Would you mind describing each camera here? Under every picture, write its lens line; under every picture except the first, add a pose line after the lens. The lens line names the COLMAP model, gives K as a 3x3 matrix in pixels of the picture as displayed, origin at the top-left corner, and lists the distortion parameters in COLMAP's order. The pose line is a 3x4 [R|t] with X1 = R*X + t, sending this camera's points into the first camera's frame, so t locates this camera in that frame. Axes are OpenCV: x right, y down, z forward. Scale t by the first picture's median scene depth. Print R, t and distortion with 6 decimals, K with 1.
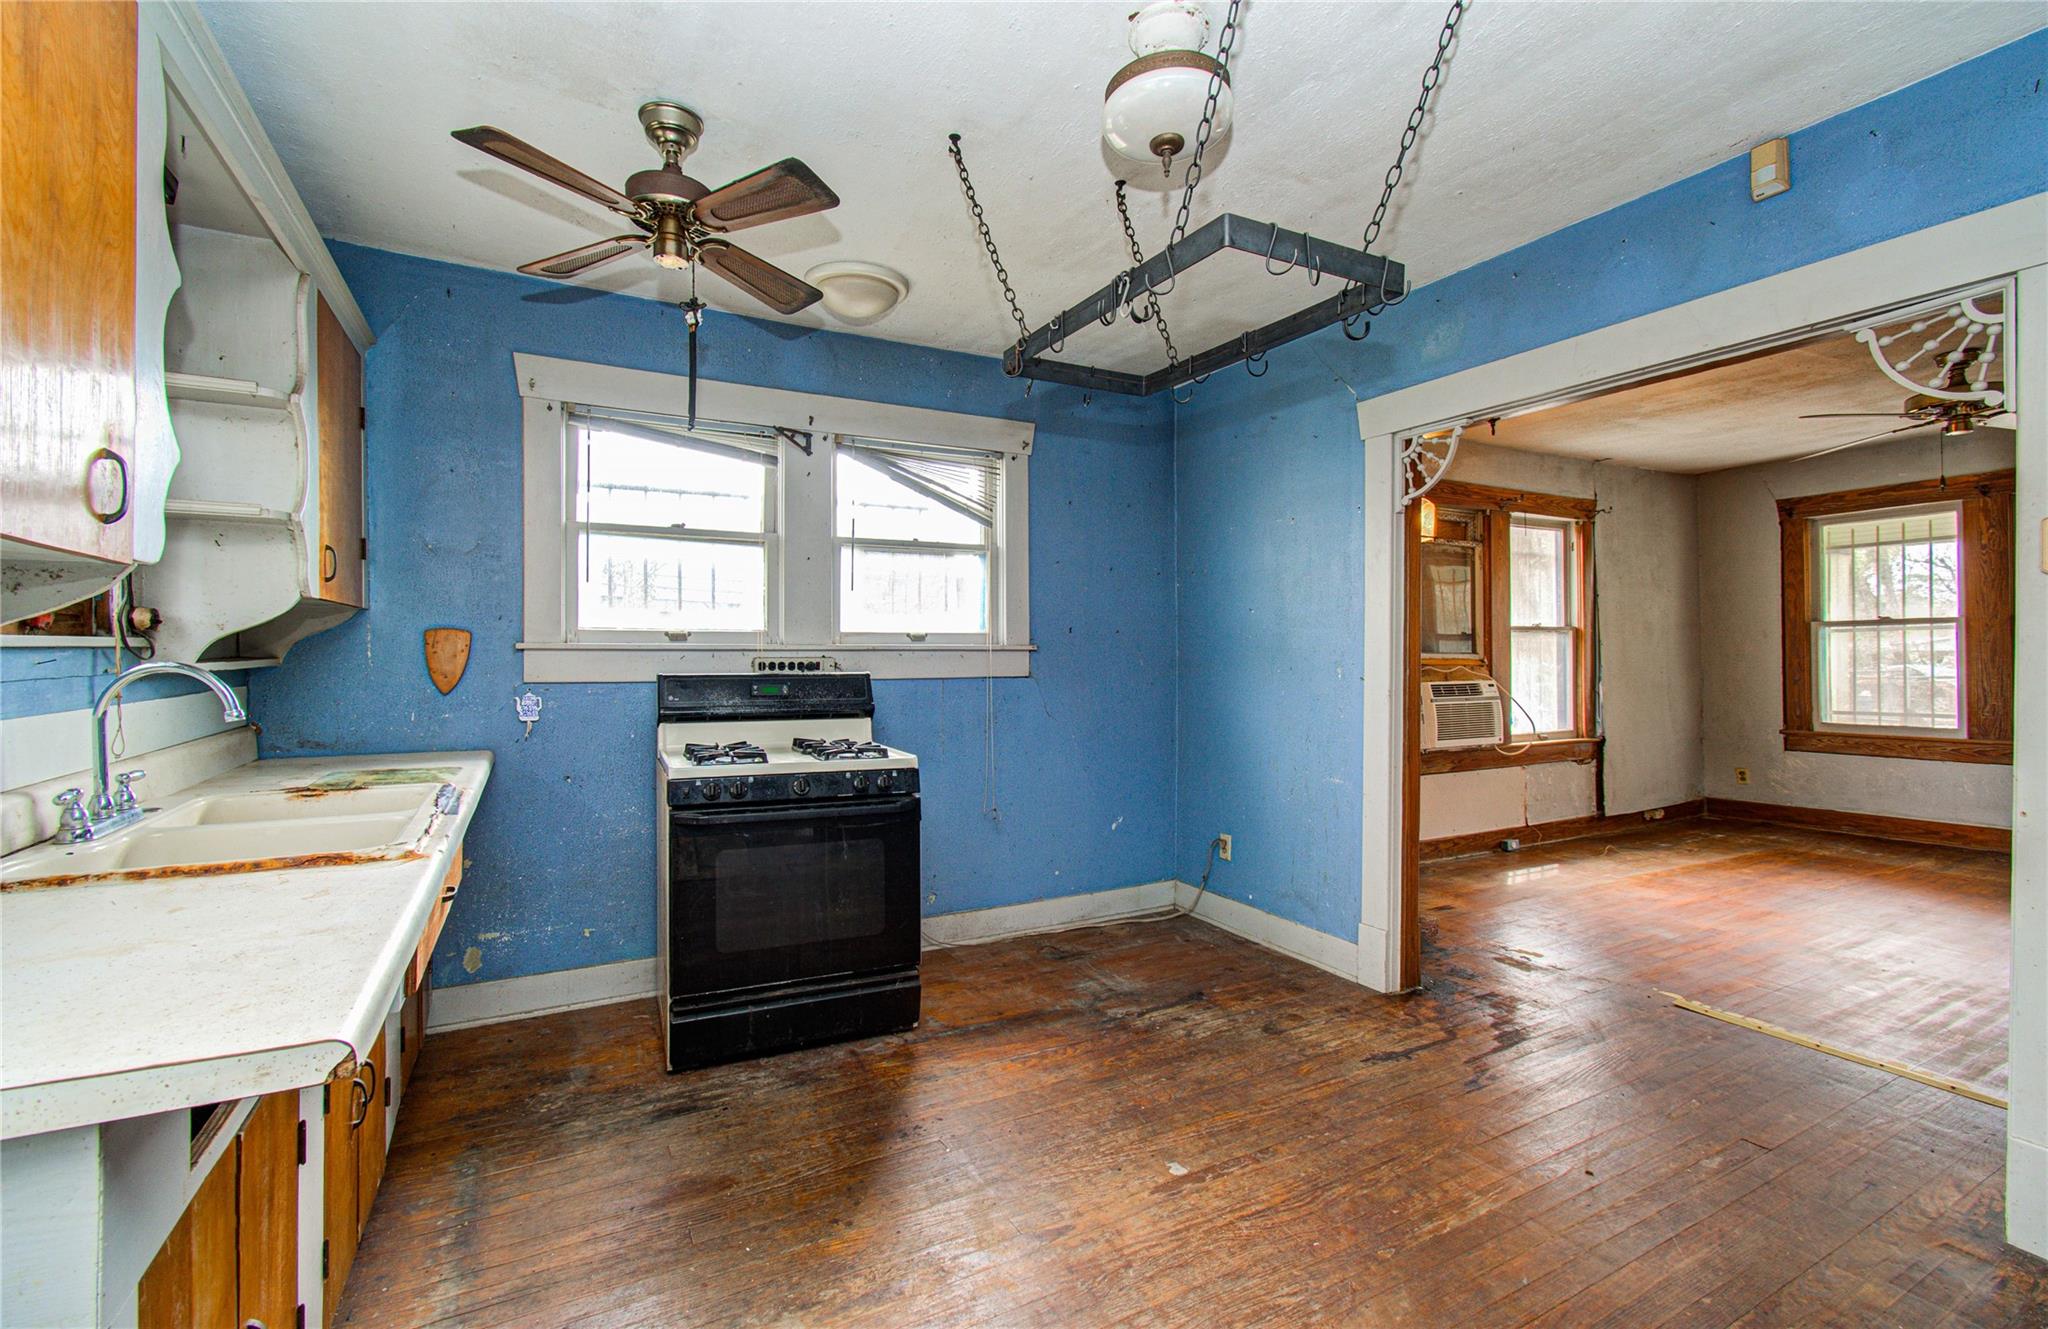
lens RADIAL K [[889.8, 0, 1024.0], [0, 889.8, 664.5], [0, 0, 1]] dist [0.002776, 0.000697]
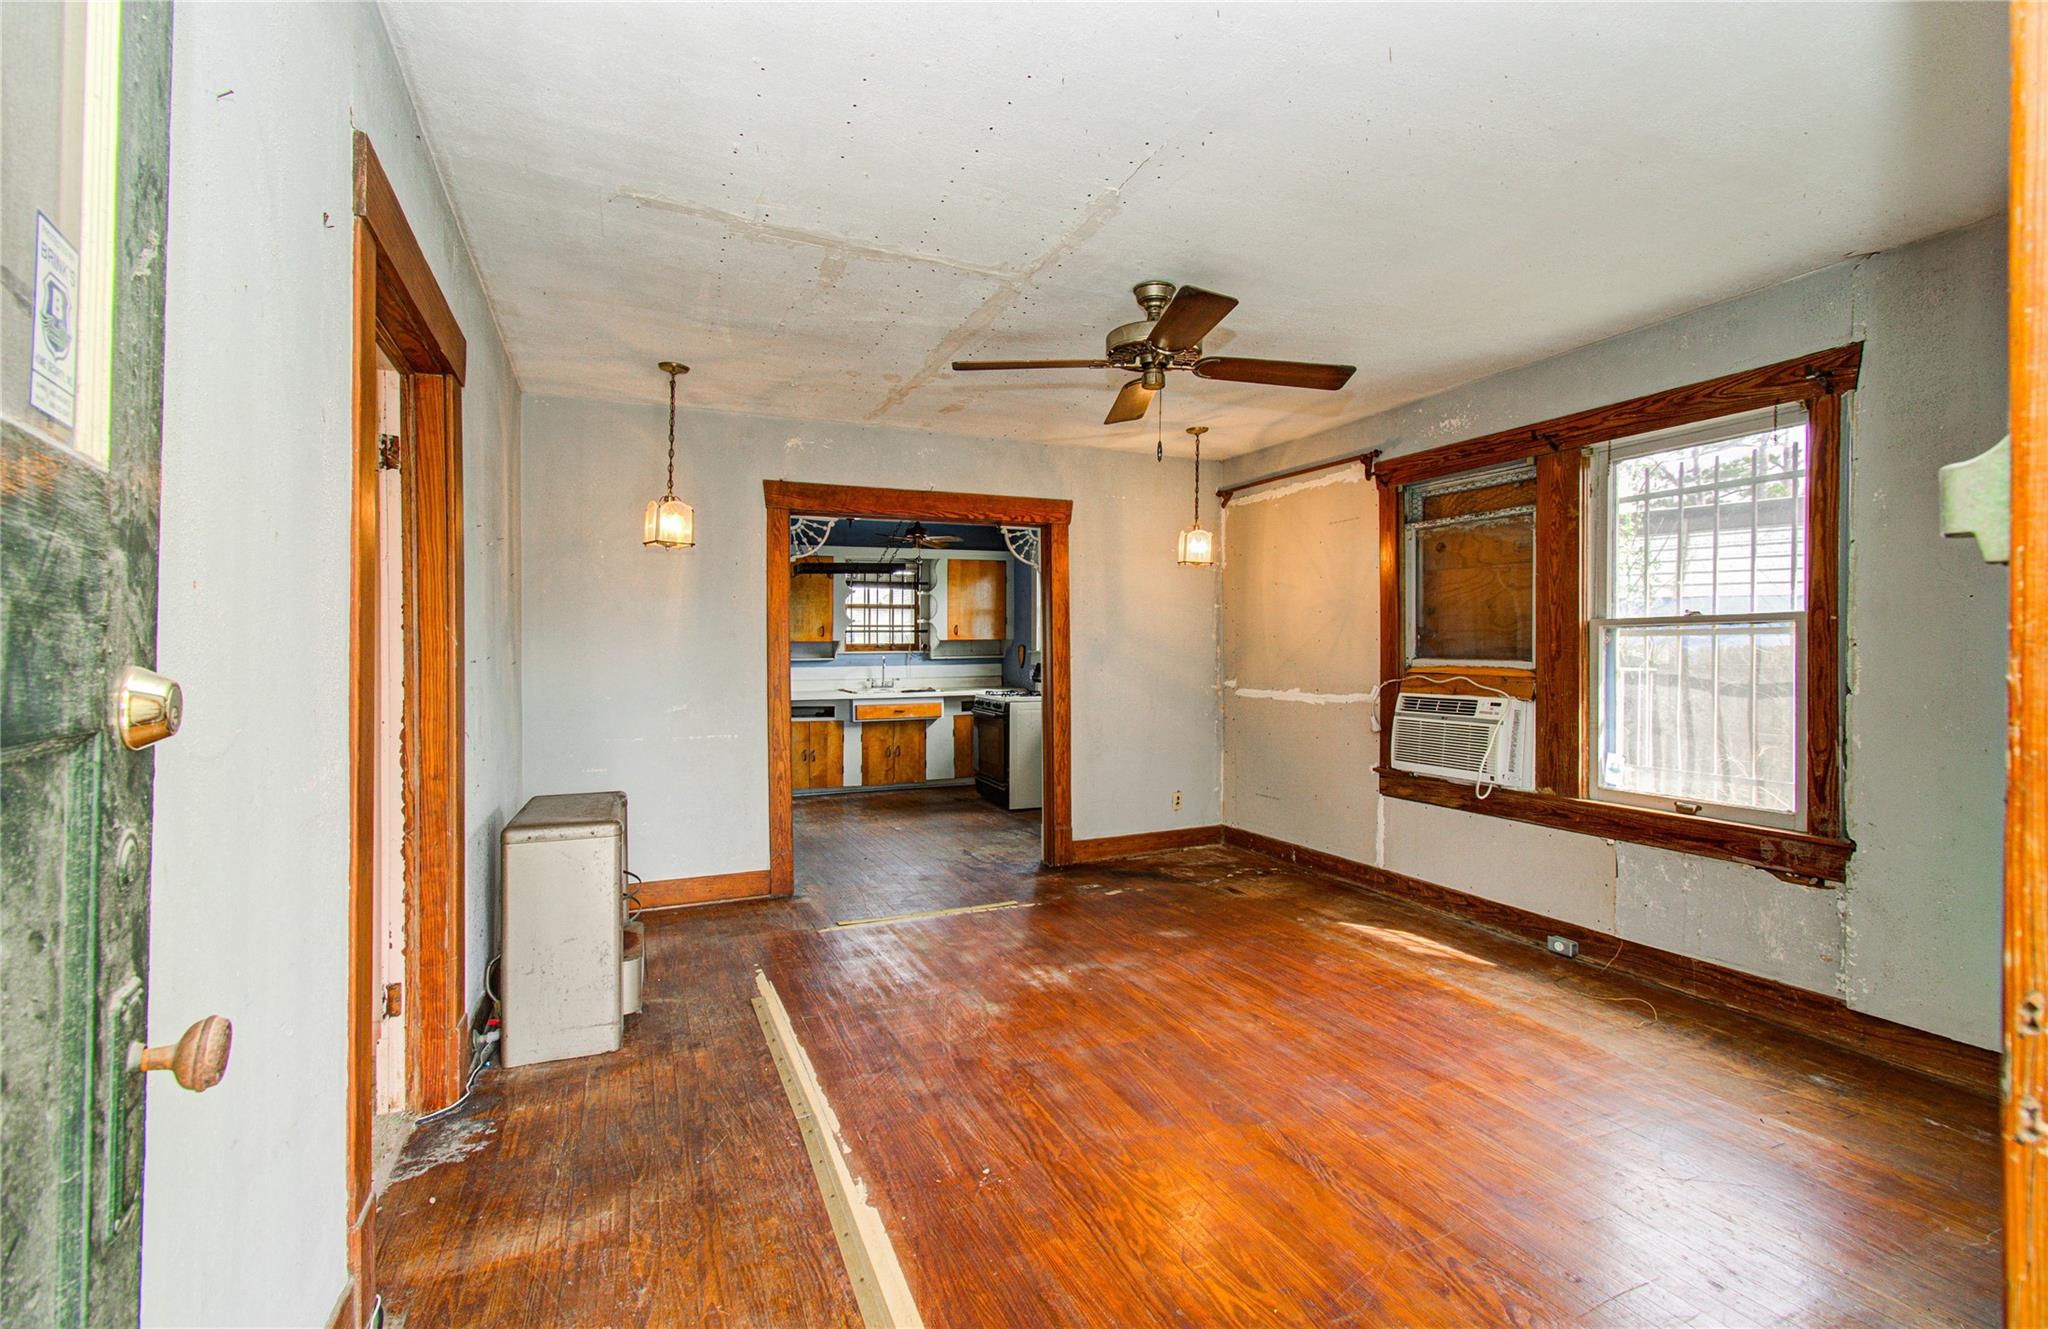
lens RADIAL K [[893.5, 0, 1016.2], [0, 893.5, 660.1], [0, 0, 1]] dist [-0.089059, 0.068877]
pose [[-0.079091, 0.015012, -0.996754, 2.284785], [-0.007742, 0.999847, 0.015672, -0.038814], [0.996837, 0.008956, -0.078963, 1.184589]]
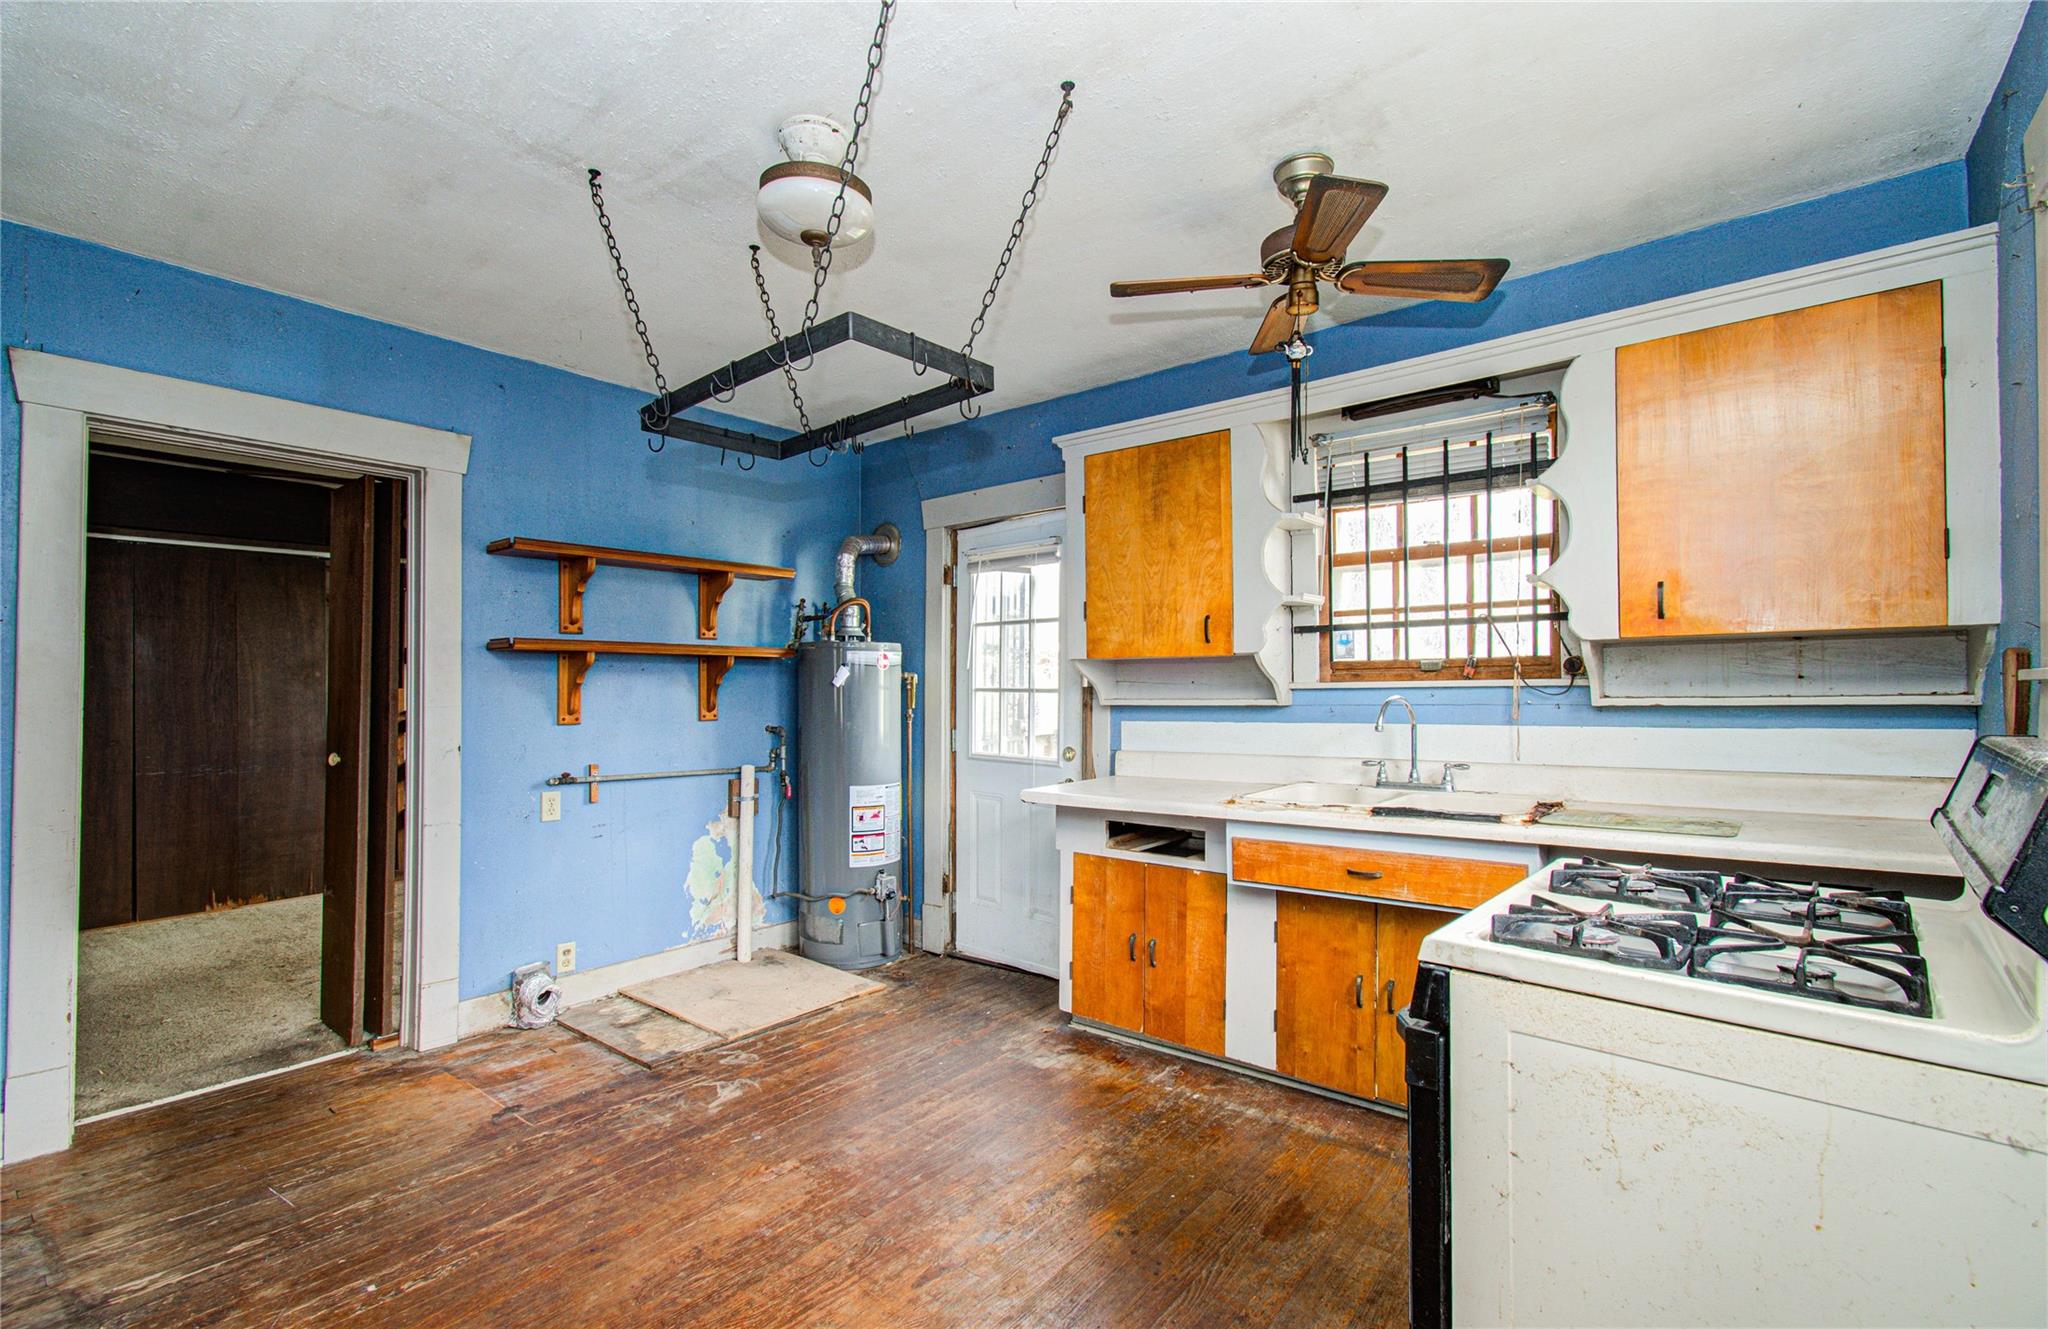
lens RADIAL K [[903.0, 0, 1018.4], [0, 903.0, 690.9], [0, 0, 1]] dist [0.001531, 0.000442]
pose [[-0.921875, 0.000366, -0.387488, 0.214936], [-0.001301, 0.999991, 0.004039, -0.011809], [0.387486, 0.004228, -0.921866, 1.263468]]
